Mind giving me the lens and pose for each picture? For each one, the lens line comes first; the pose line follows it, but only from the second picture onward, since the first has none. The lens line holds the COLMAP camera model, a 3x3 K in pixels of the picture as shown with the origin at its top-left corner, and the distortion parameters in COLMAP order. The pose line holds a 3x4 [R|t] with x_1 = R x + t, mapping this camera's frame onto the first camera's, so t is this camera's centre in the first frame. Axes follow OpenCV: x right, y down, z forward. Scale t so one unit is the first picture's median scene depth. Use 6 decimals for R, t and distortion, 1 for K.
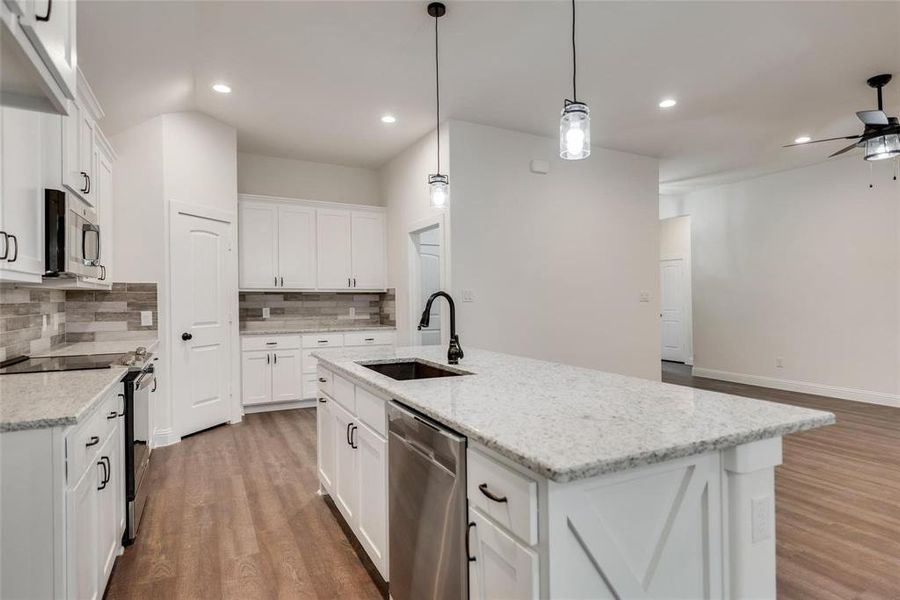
lens RADIAL K [[486.8, 0, 450.0], [0, 486.8, 295.2], [0, 0, 1]] dist [0.021115, 0.000318]
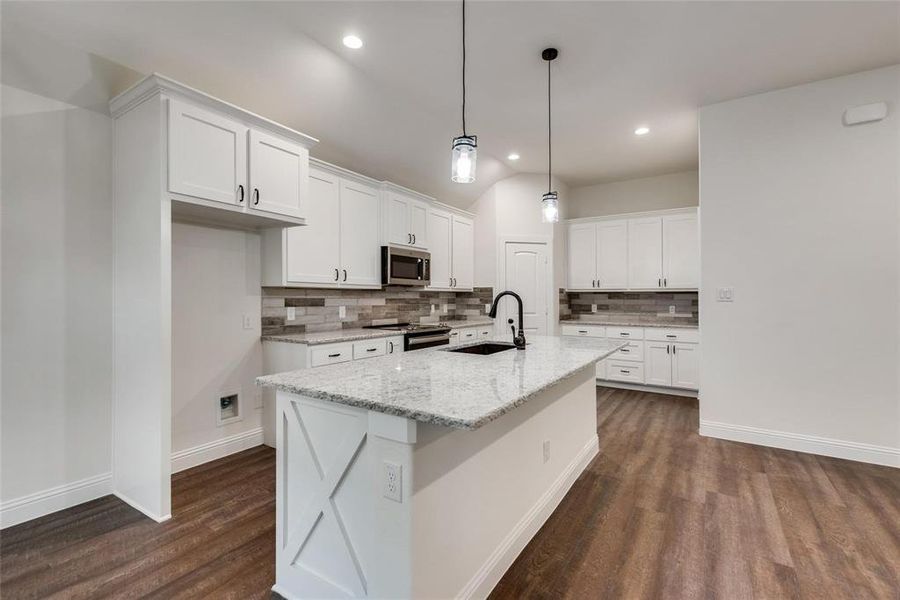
lens RADIAL K [[398.1, 0, 450.0], [0, 398.1, 300.0], [0, 0, 1]] dist [0.001680, 0.000048]
pose [[0.493843, 0.010508, -0.869488, 0.417143], [0.001622, 0.999914, 0.013005, 0.000470], [0.869550, -0.007833, 0.493783, 0.185808]]
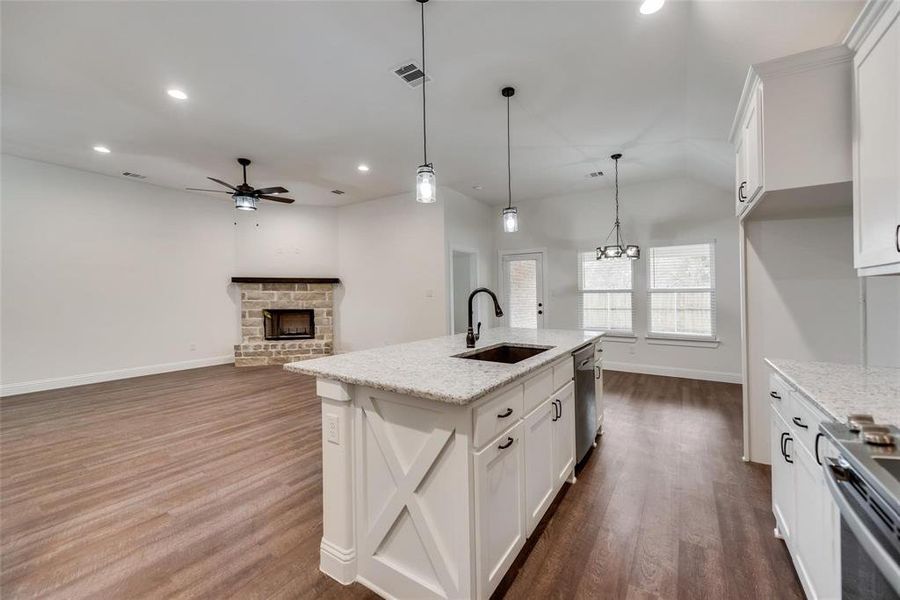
lens RADIAL K [[353.1, 0, 452.5], [0, 353.1, 296.5], [0, 0, 1]] dist [0.005988, -0.000111]
pose [[-0.494860, -0.000356, 0.868972, -0.386943], [-0.004778, 0.999986, -0.002311, 0.007437], [-0.868959, -0.005296, -0.494855, 0.786464]]
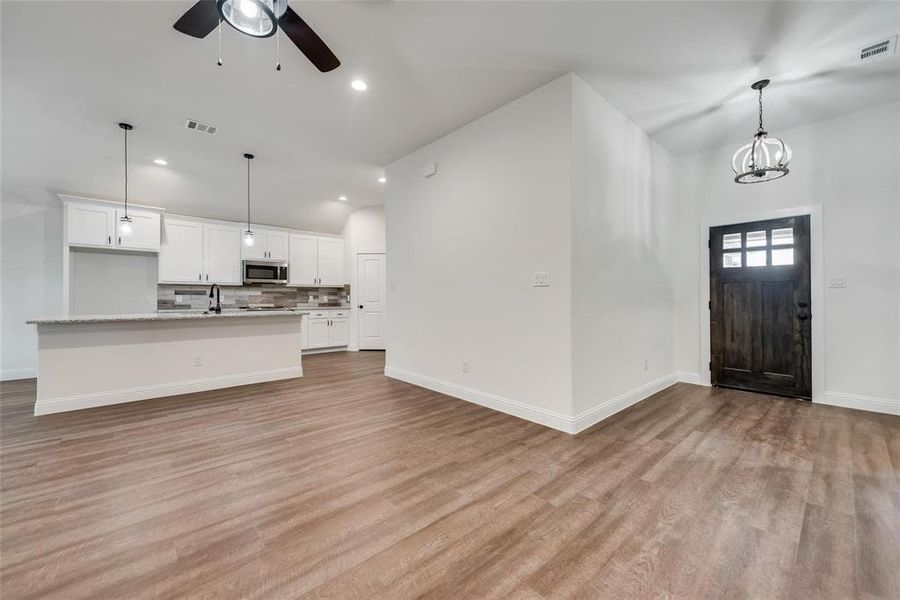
lens RADIAL K [[353.1, 0, 452.5], [0, 353.1, 296.5], [0, 0, 1]] dist [0.005988, -0.000111]
pose [[0.257277, 0.001995, -0.966336, 1.054883], [0.006829, 0.999969, 0.003882, 0.029519], [0.966313, -0.007598, 0.257256, 0.885863]]
